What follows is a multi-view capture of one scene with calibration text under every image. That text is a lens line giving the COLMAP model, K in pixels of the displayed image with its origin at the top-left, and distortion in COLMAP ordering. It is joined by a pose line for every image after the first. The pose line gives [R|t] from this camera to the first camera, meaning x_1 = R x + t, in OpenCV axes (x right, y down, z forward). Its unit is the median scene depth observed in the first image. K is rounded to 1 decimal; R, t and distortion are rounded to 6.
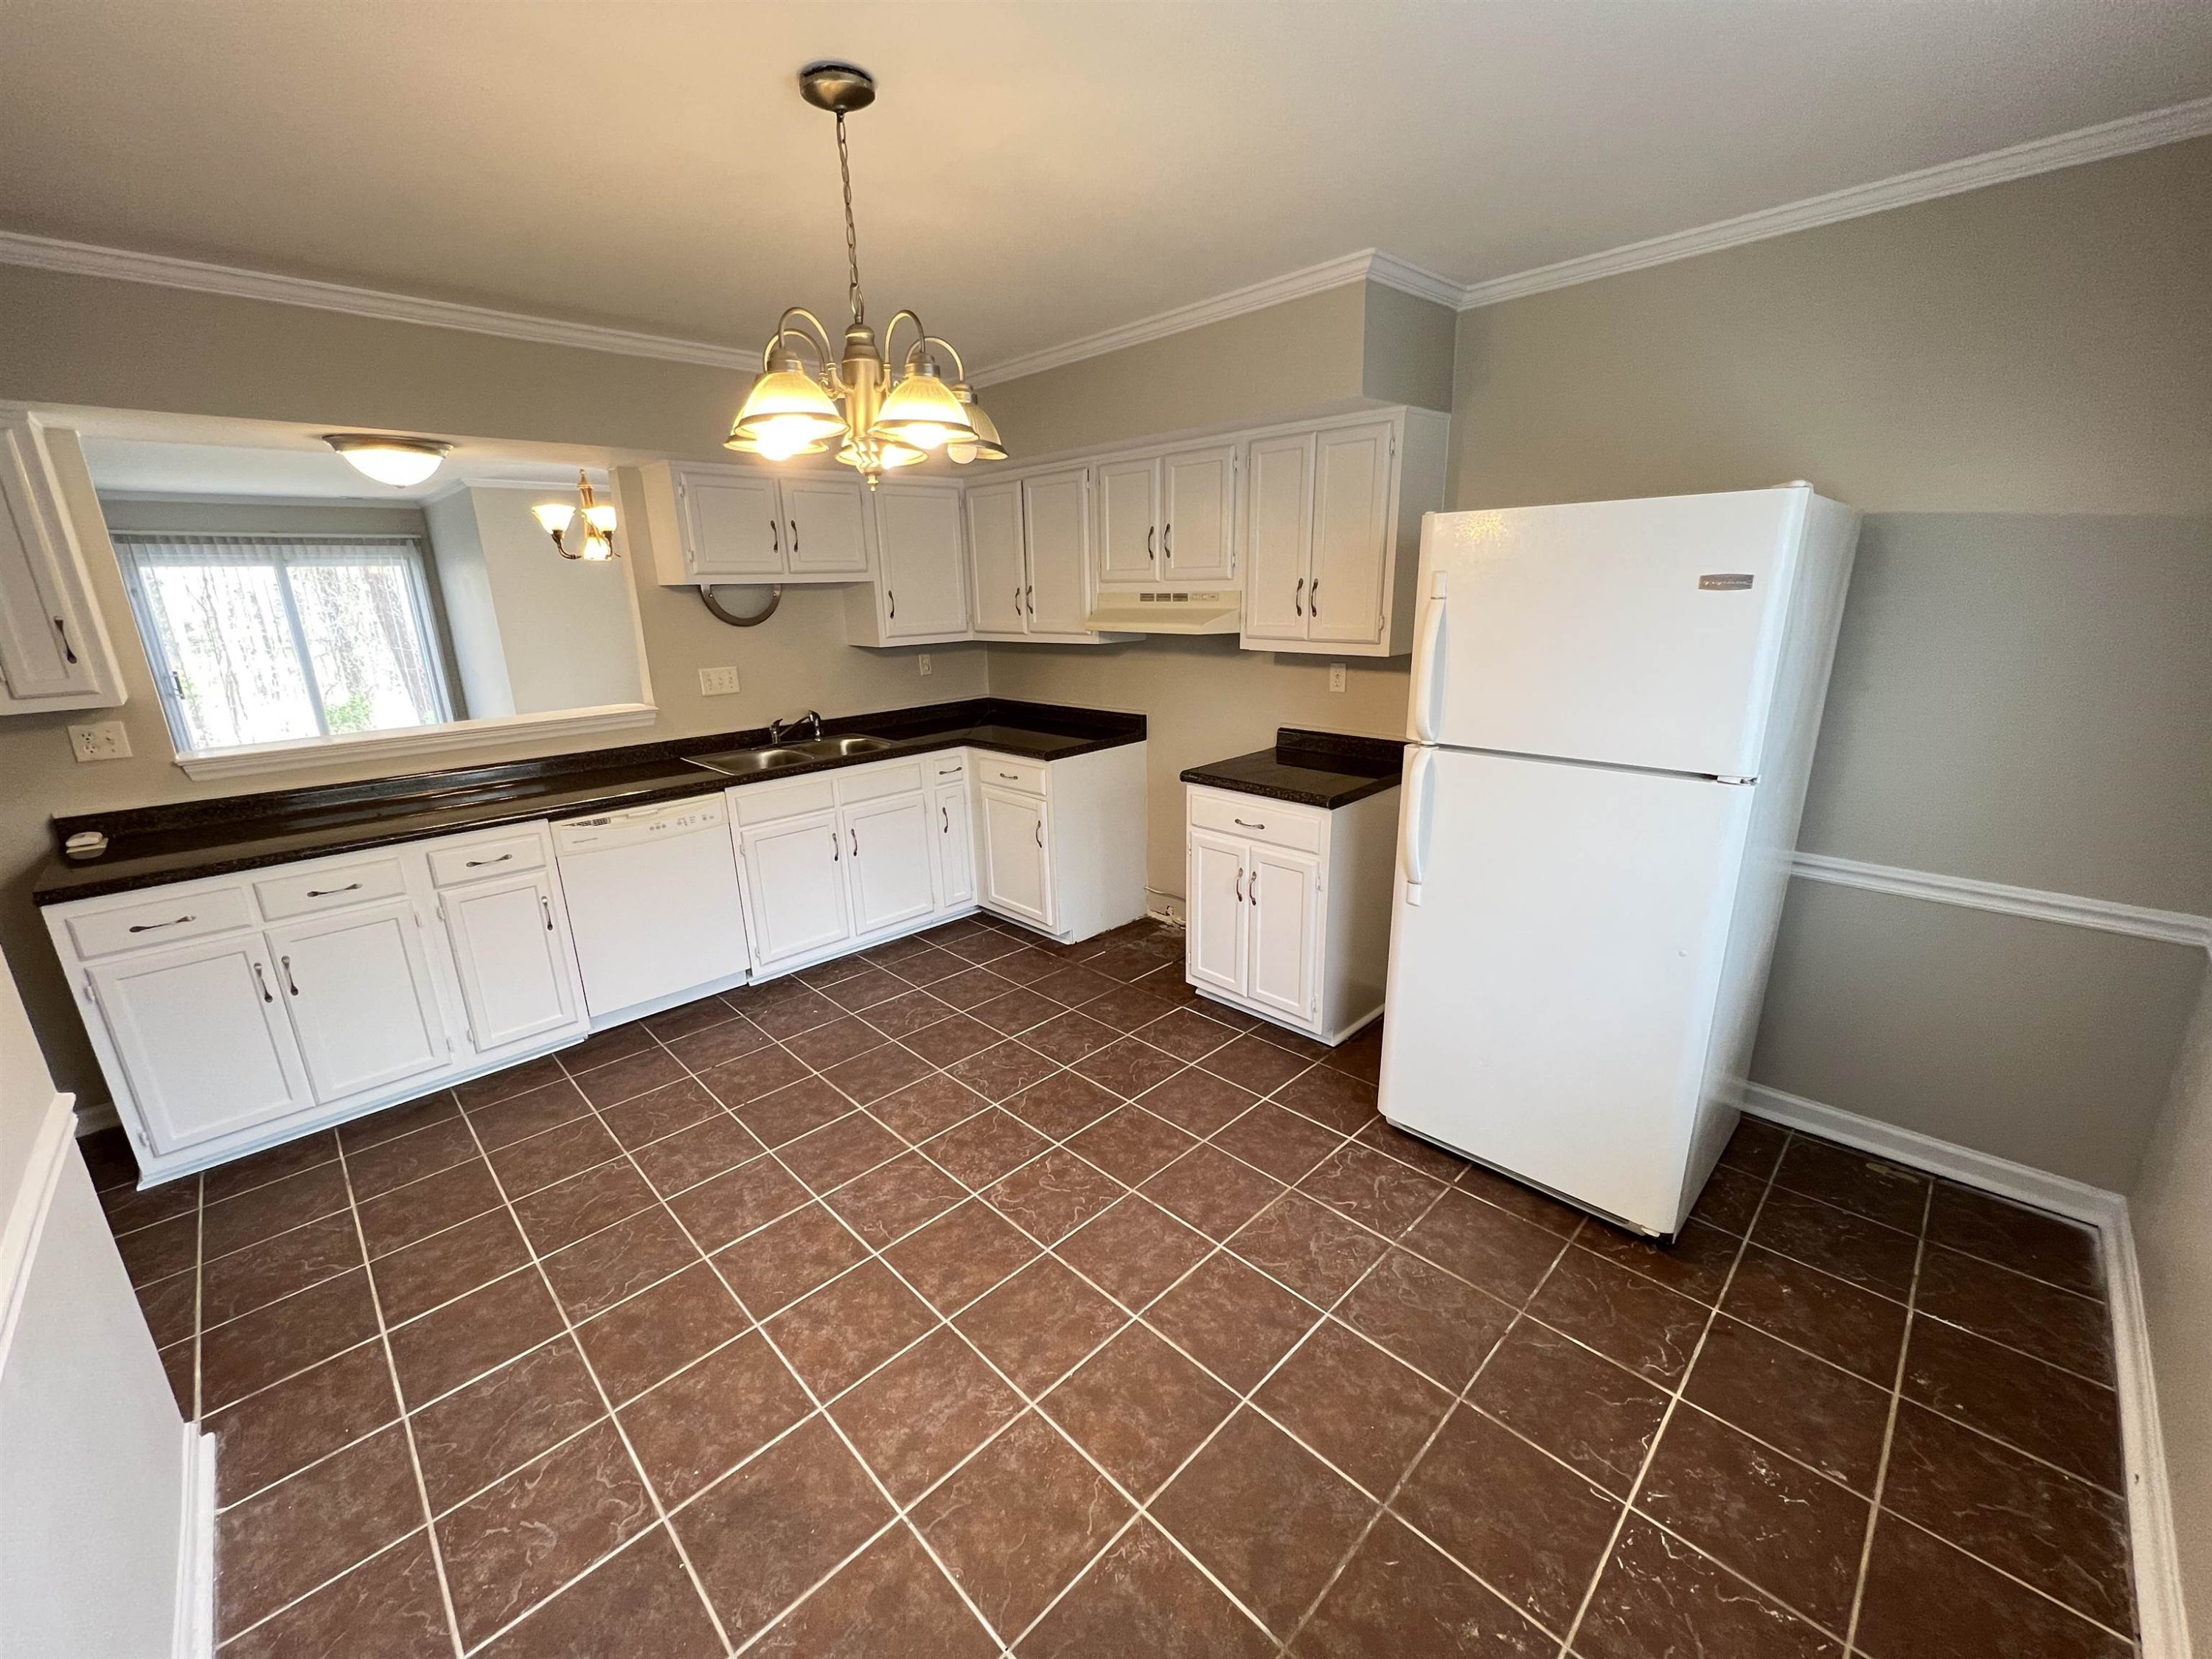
lens RADIAL K [[885.8, 0, 1109.2], [0, 885.8, 833.2], [0, 0, 1]] dist [-0.001306, 0.000249]
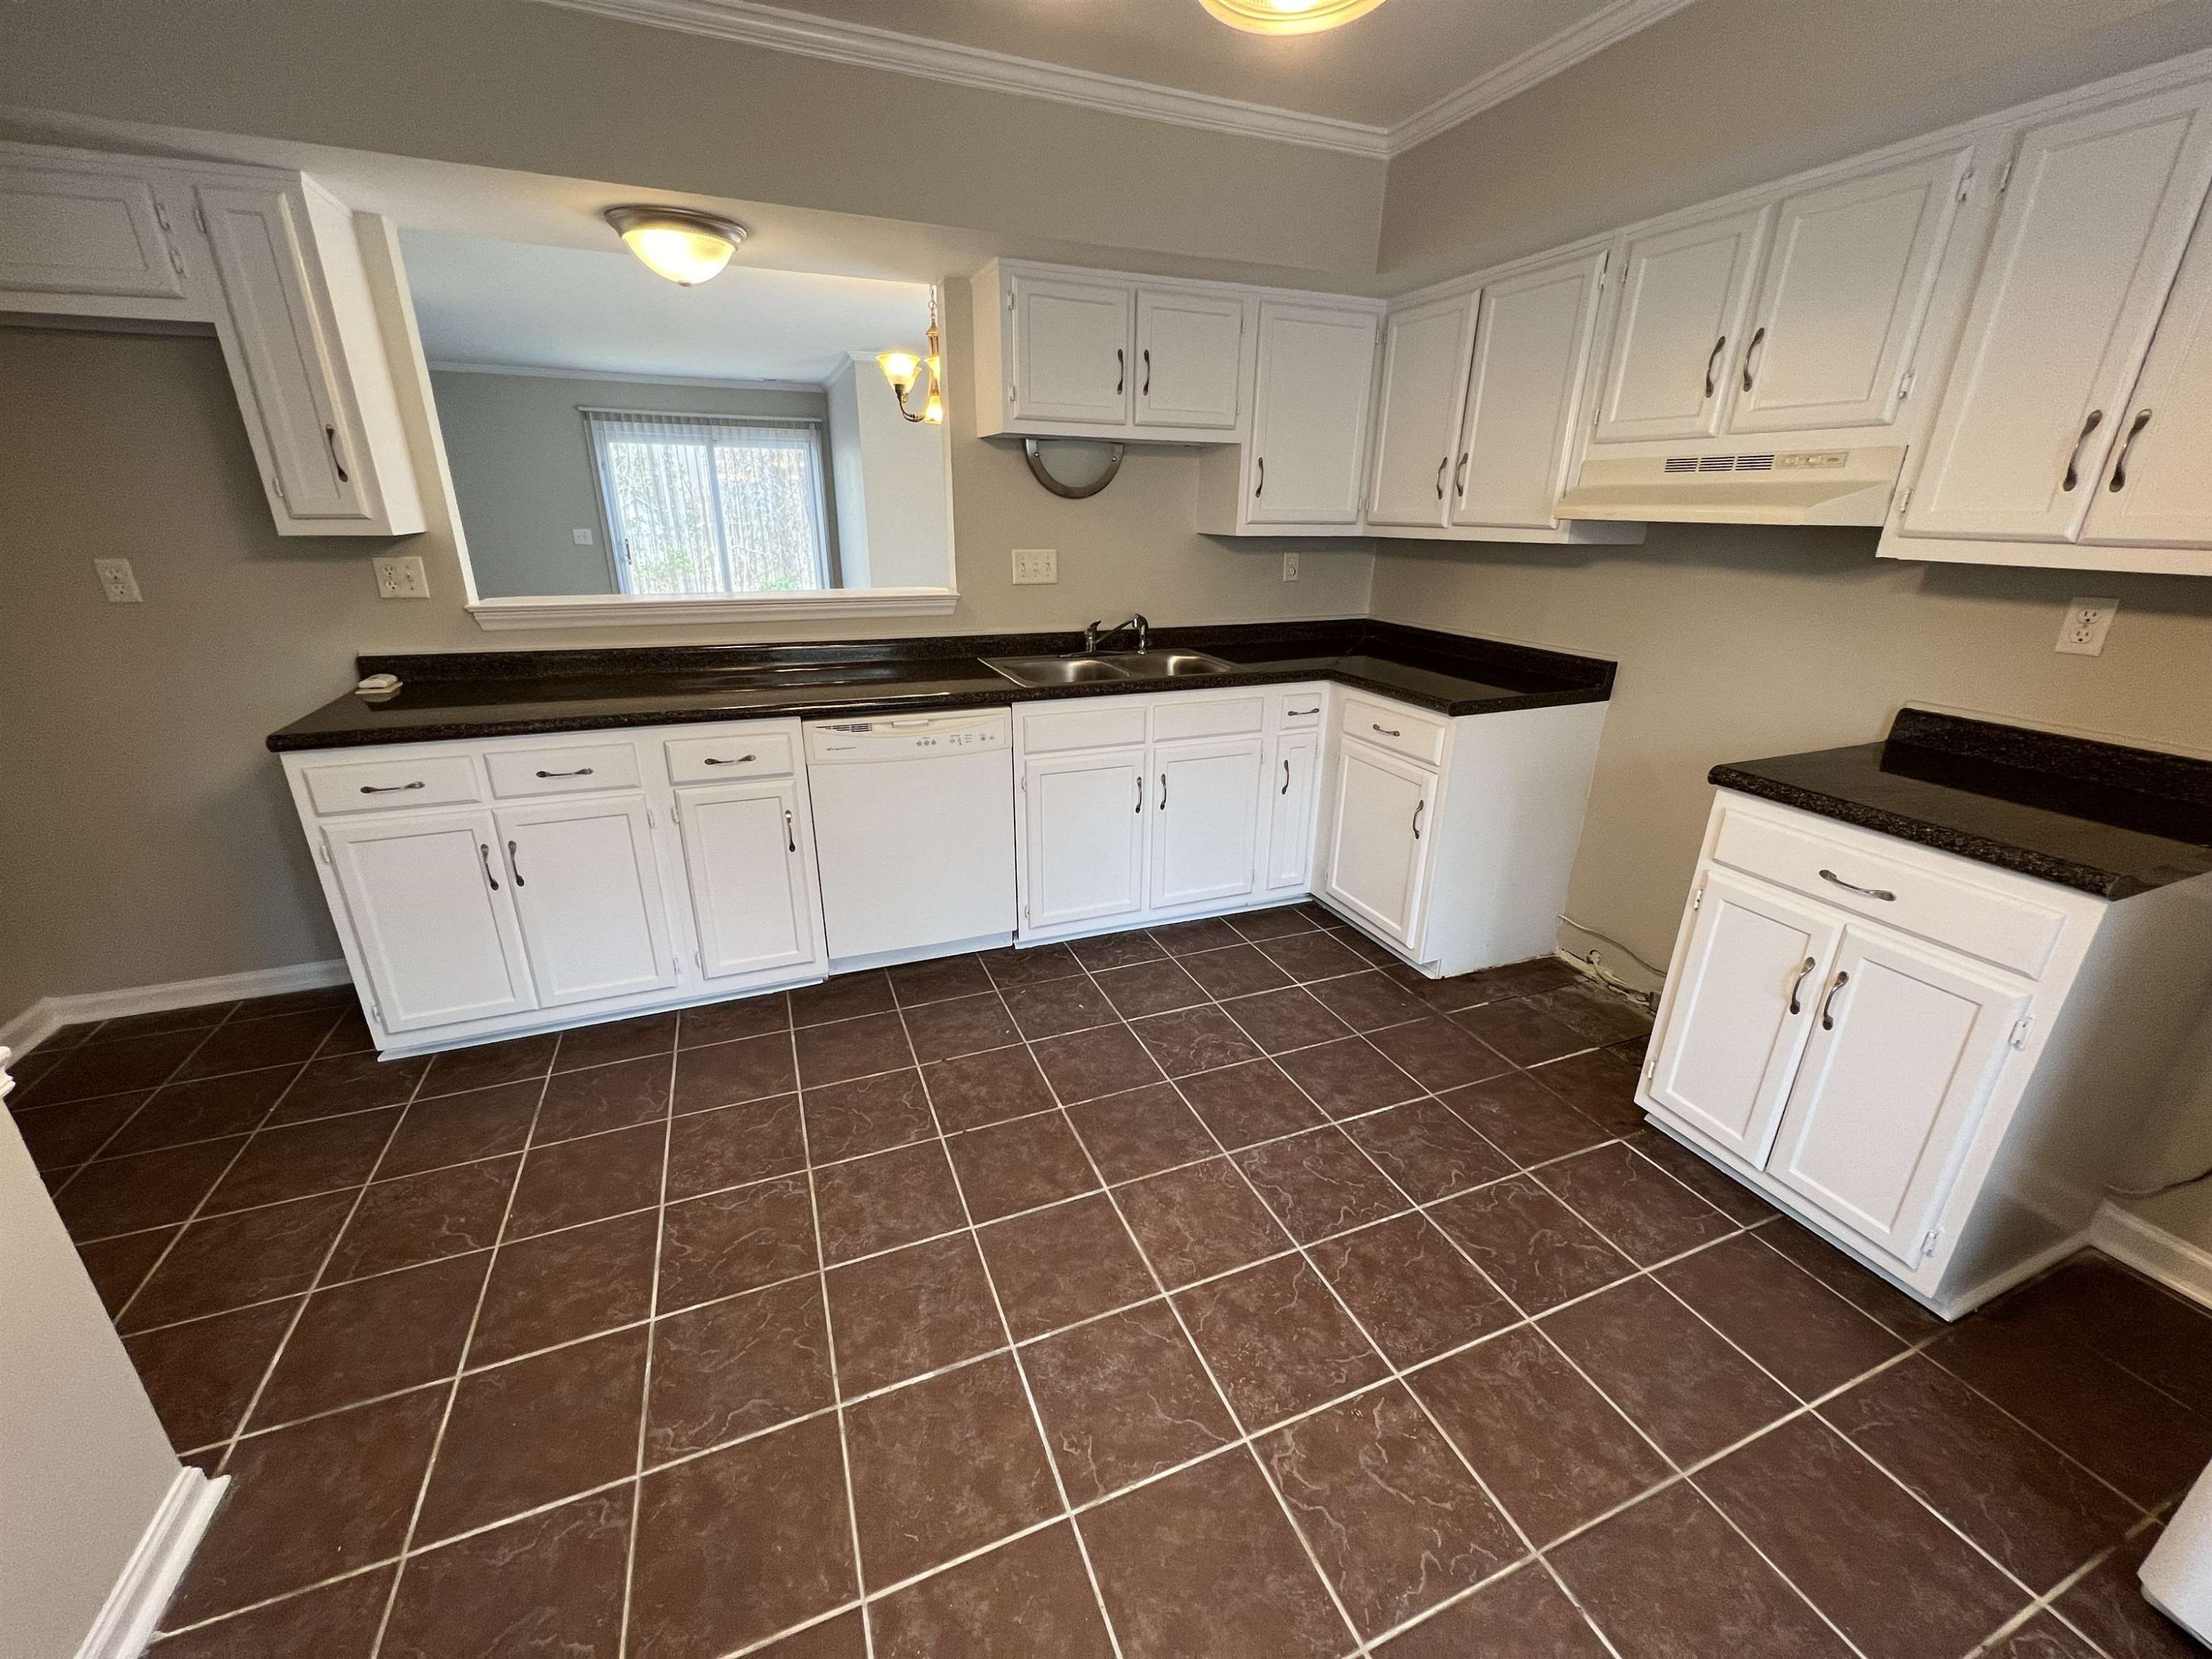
lens RADIAL K [[885.8, 0, 1106.5], [0, 885.8, 832.1], [0, 0, 1]] dist [-0.001306, 0.000249]
pose [[0.922867, 0.165888, -0.347560, -0.077347], [-0.138549, 0.985060, 0.102277, -0.032957], [0.359334, -0.046234, 0.932063, 0.334254]]
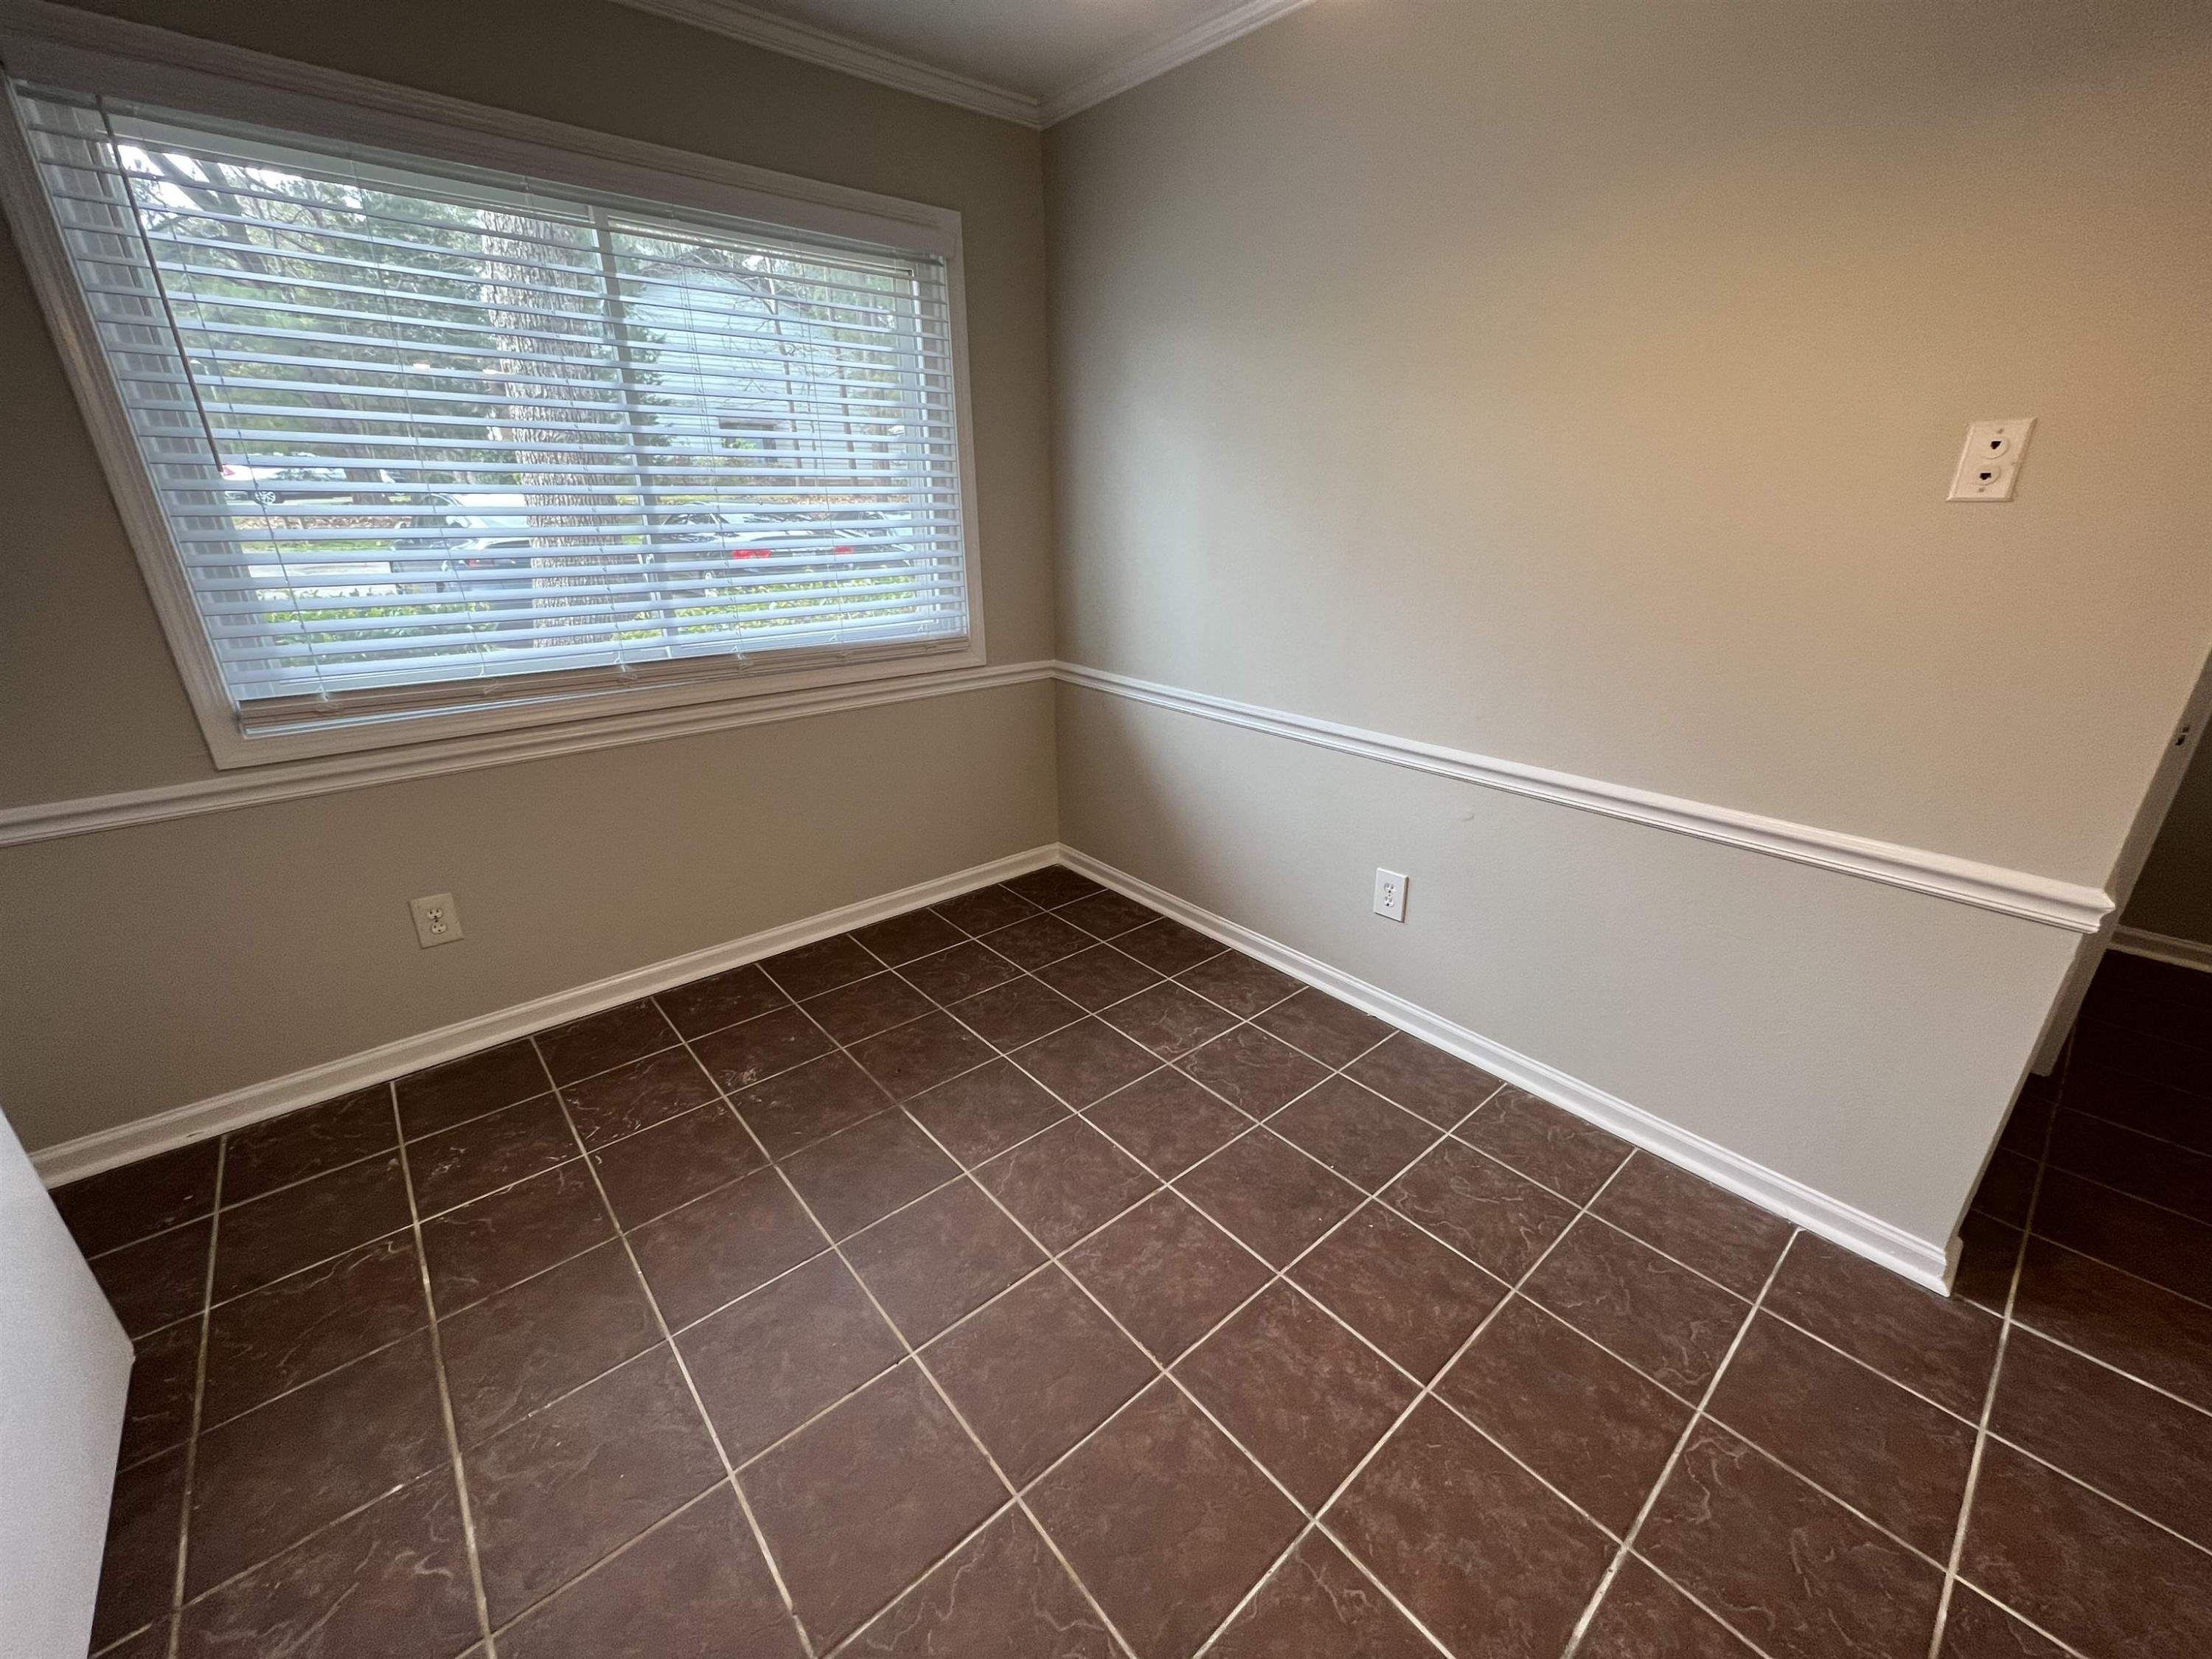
lens RADIAL K [[885.8, 0, 1111.6], [0, 885.8, 838.6], [0, 0, 1]] dist [-0.001306, 0.000249]
pose [[-0.997895, 0.002431, 0.064810, -0.121544], [0.041174, 0.795839, 0.604107, -0.162542], [-0.050110, 0.605504, -0.794263, 0.850450]]
